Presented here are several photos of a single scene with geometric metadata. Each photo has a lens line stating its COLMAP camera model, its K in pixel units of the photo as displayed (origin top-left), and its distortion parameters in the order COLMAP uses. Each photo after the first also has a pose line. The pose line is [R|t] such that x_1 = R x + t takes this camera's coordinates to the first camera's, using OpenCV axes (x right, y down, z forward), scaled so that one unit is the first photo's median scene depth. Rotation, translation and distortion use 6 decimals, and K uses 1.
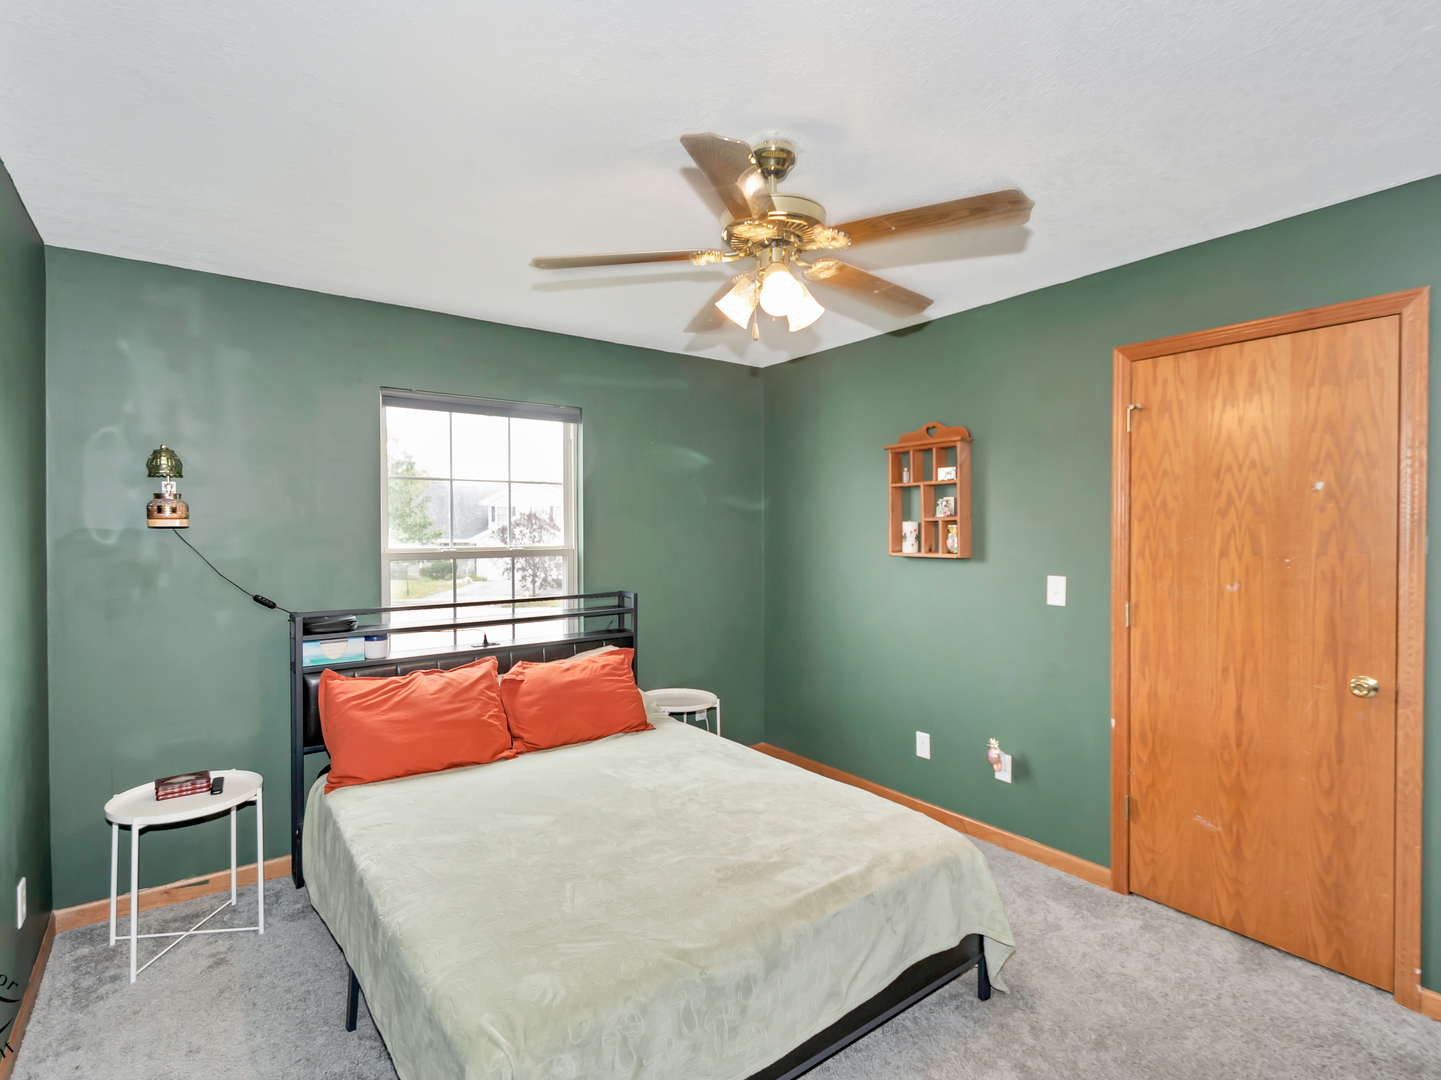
lens RADIAL K [[745.4, 0, 720.5], [0, 745.4, 540.0], [0, 0, 1]] dist [-0.001557, 0.000444]
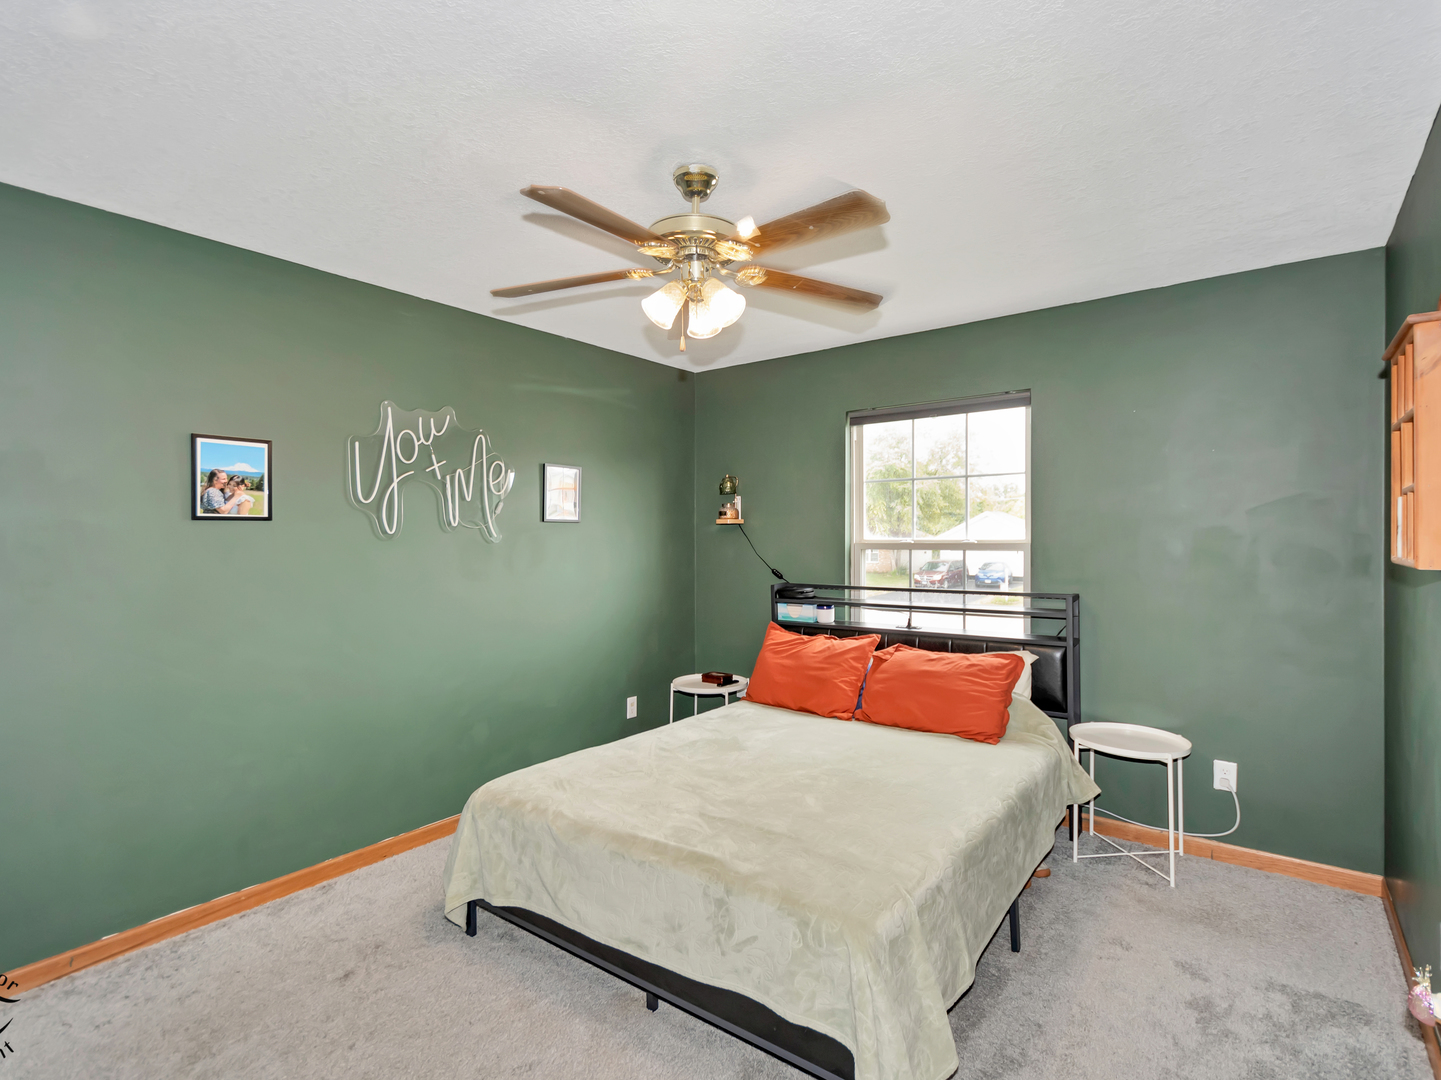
lens RADIAL K [[745.4, 0, 720.5], [0, 745.4, 540.0], [0, 0, 1]] dist [-0.001557, 0.000444]
pose [[0.230645, 0.015878, -0.972908, 0.703363], [-0.002603, 0.999873, 0.015701, -0.005748], [0.973034, -0.001089, 0.230658, 0.473851]]
